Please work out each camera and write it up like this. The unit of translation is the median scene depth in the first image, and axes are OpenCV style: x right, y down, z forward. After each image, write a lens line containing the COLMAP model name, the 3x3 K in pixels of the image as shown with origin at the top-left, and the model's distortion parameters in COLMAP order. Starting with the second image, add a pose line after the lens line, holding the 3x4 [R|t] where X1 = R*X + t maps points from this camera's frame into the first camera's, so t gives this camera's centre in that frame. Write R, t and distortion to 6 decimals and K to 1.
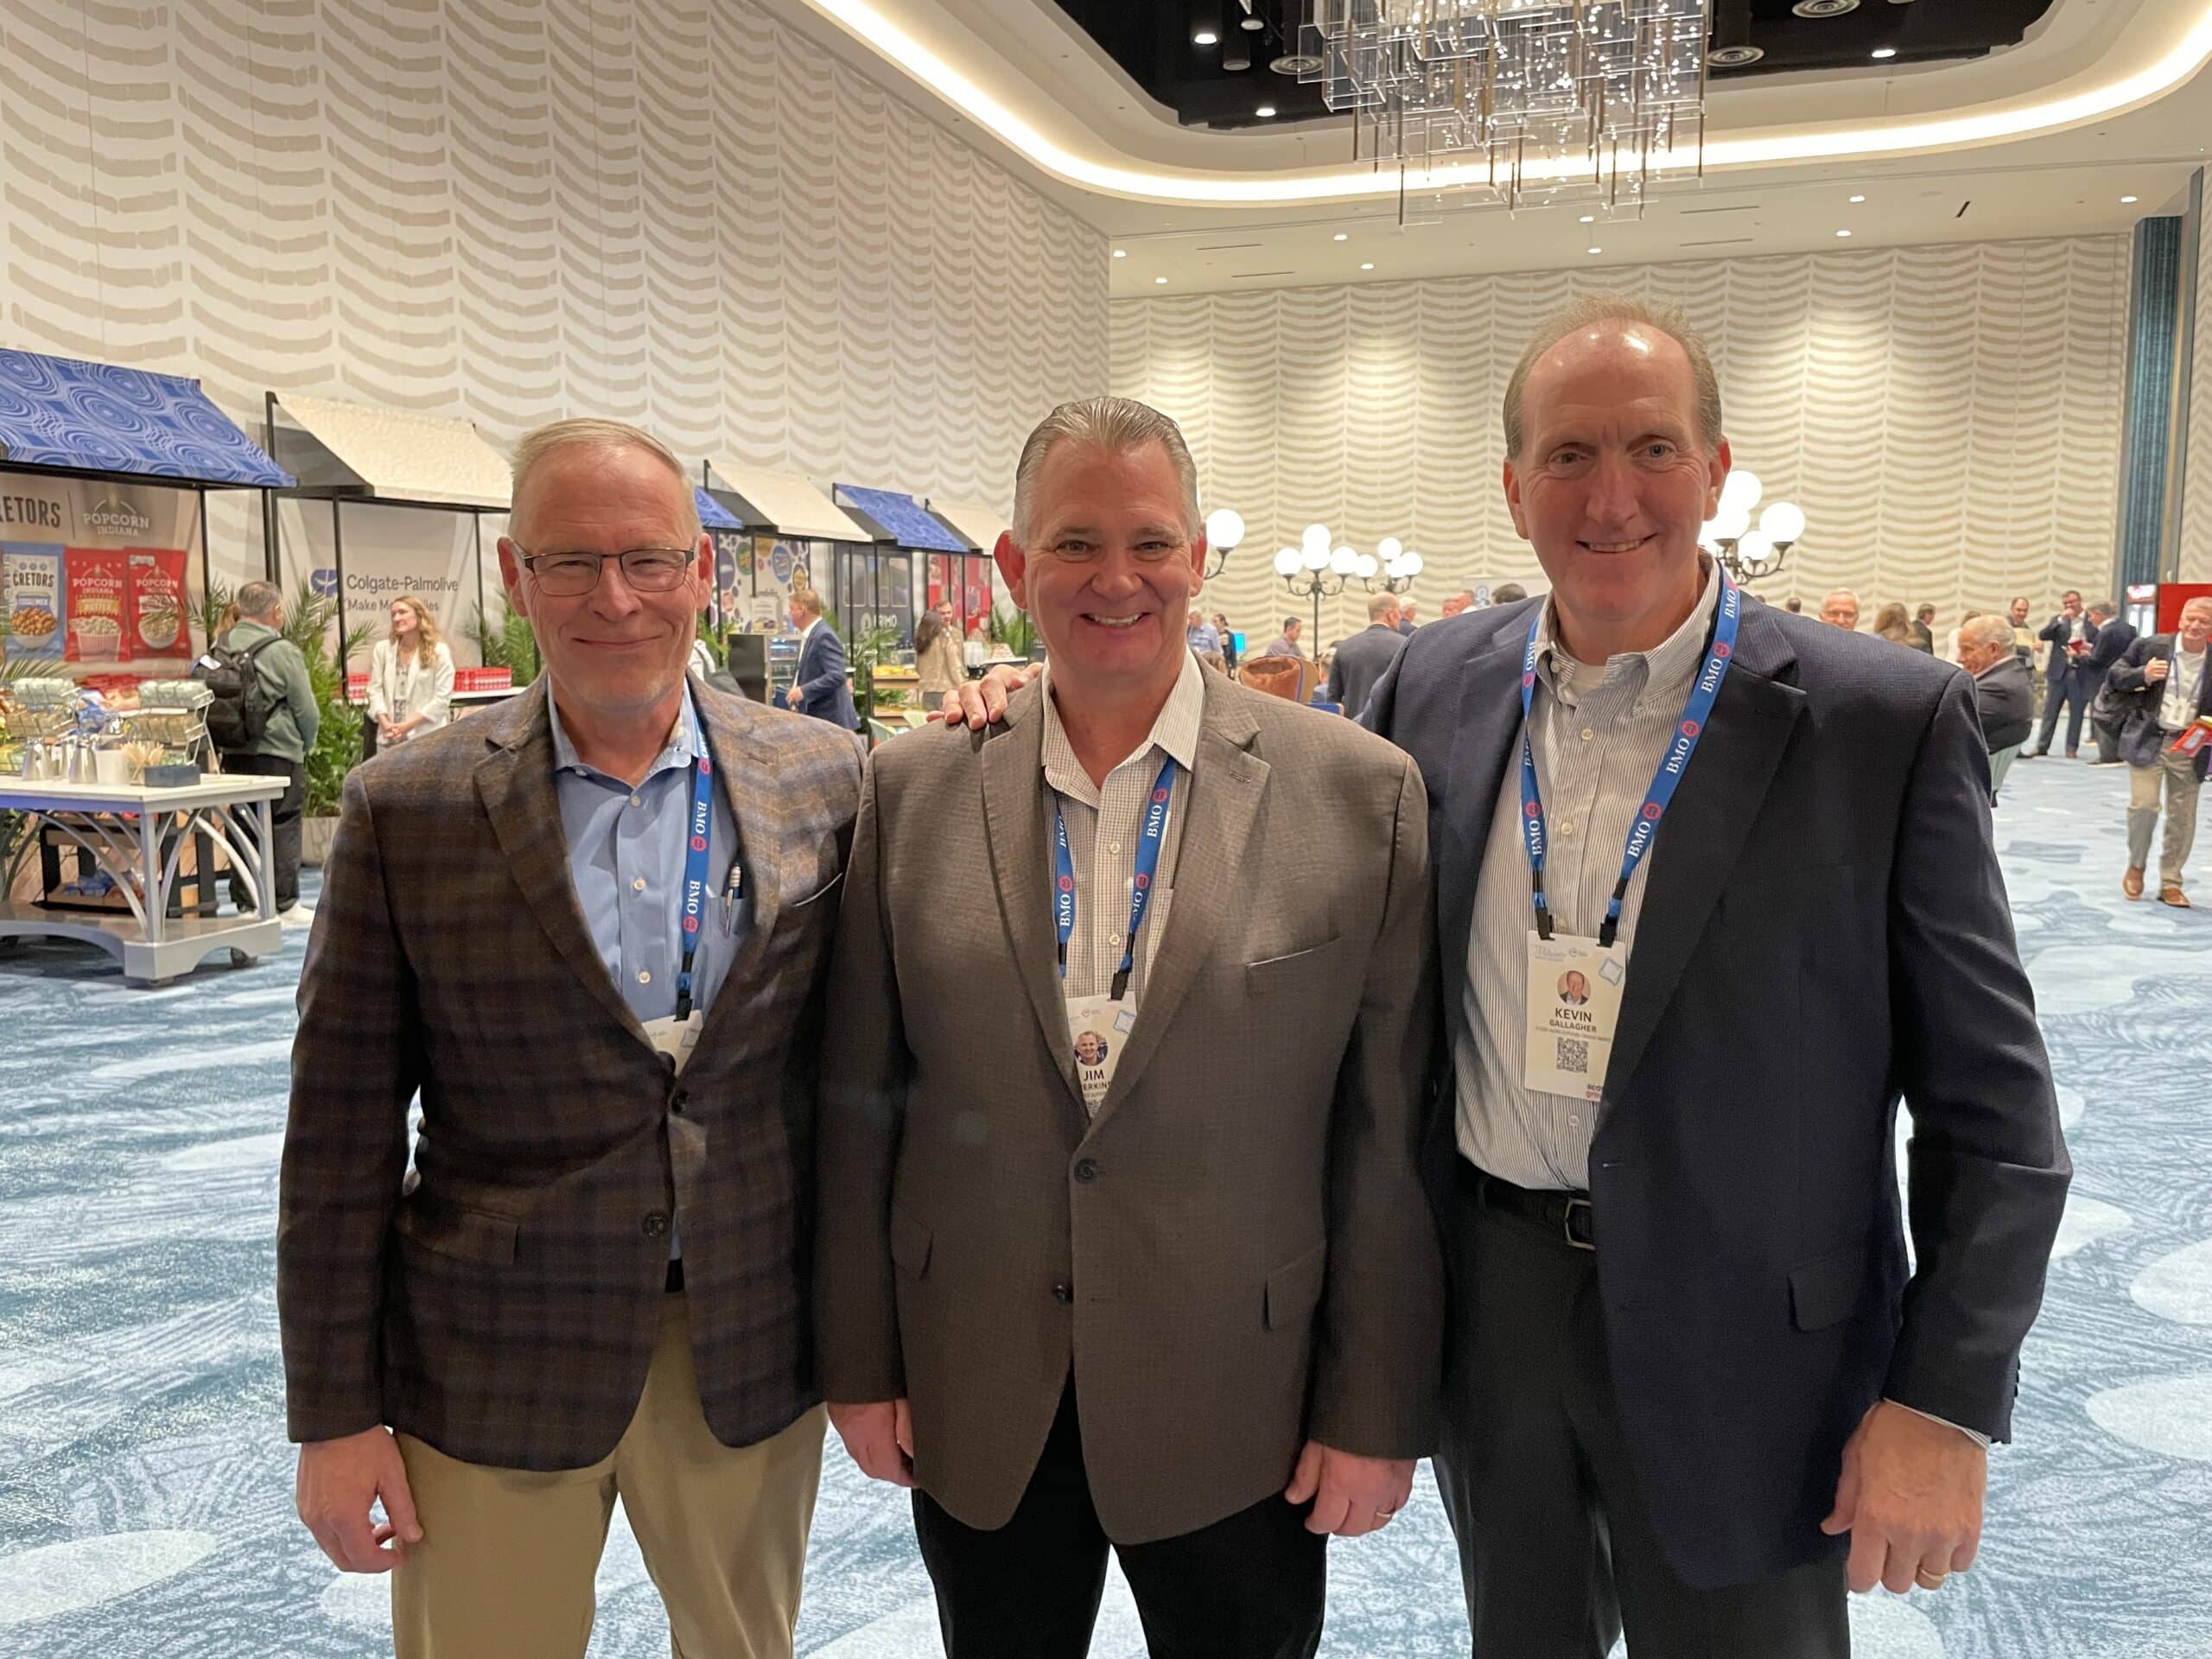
lens RADIAL K [[1700.2, 0, 1100.2], [0, 1700.2, 834.2], [0, 0, 1]] dist [0.055099, -0.042180]
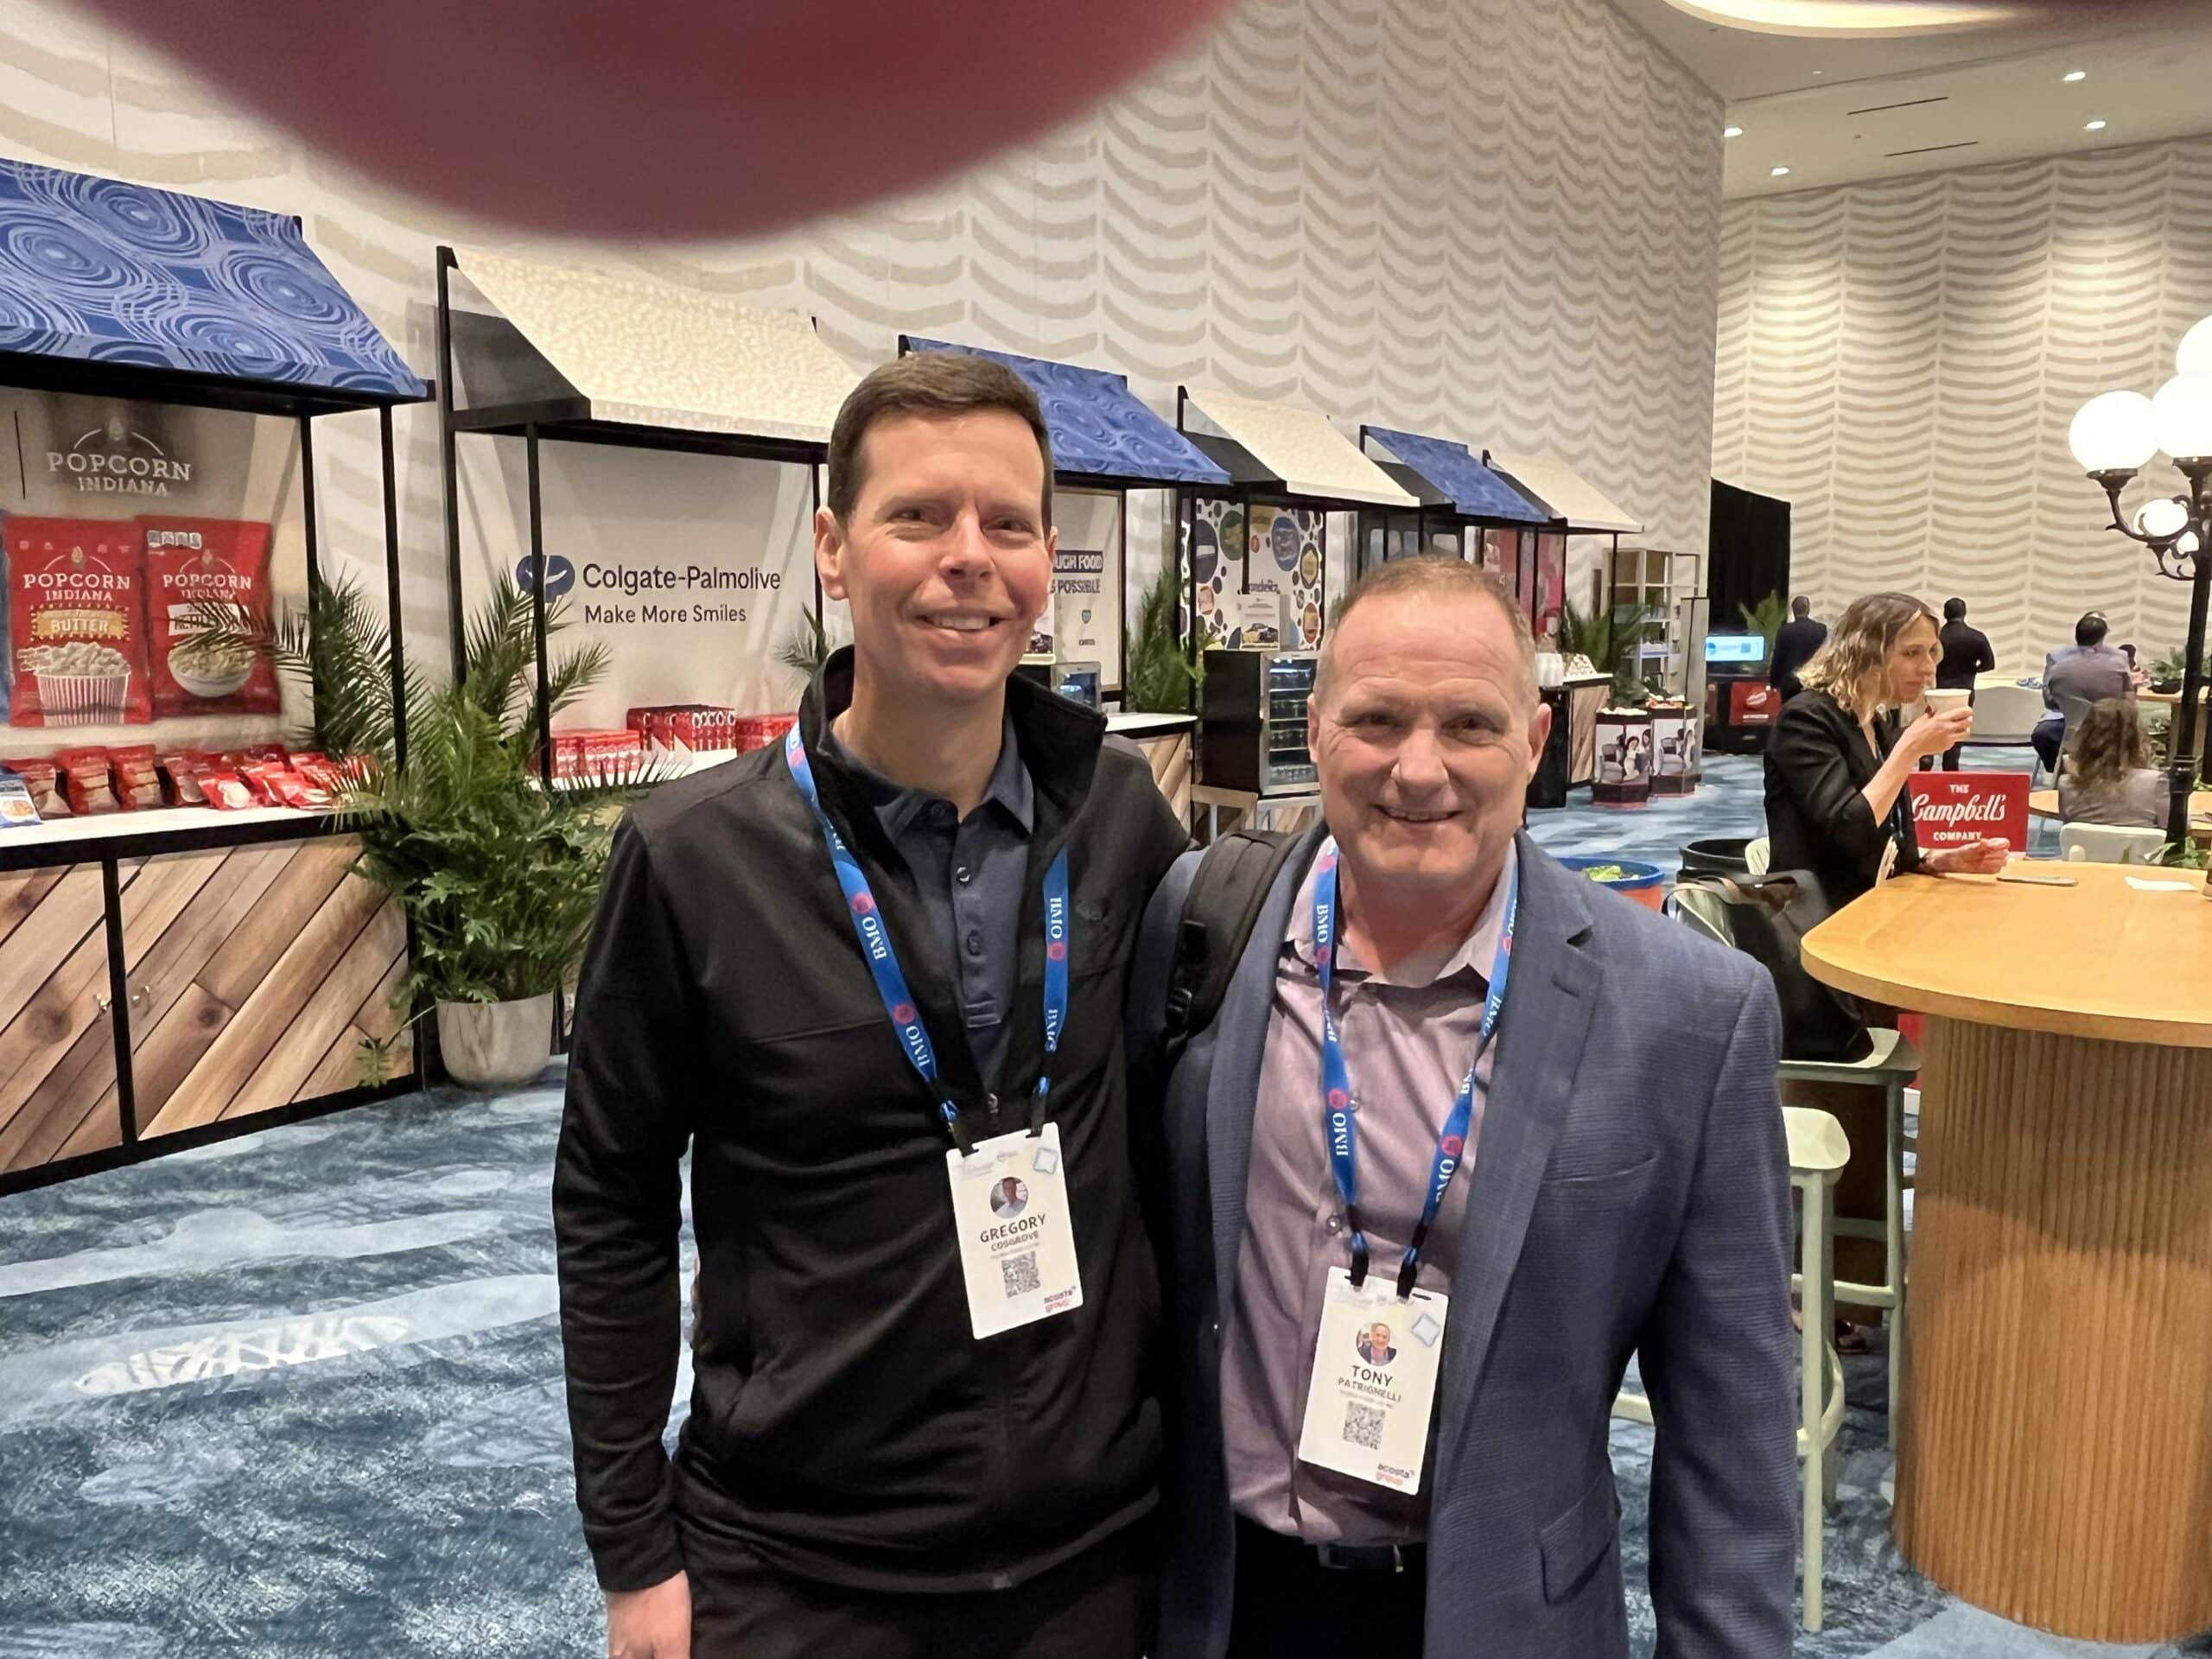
lens RADIAL K [[1677.4, 0, 1104.7], [0, 1677.4, 830.0], [0, 0, 1]] dist [0.010560, -0.014498]
pose [[0.962811, 0.030744, -0.268423, -0.080004], [-0.029709, 0.999527, 0.007915, -0.051915], [0.268539, 0.000354, 0.963269, 0.368436]]
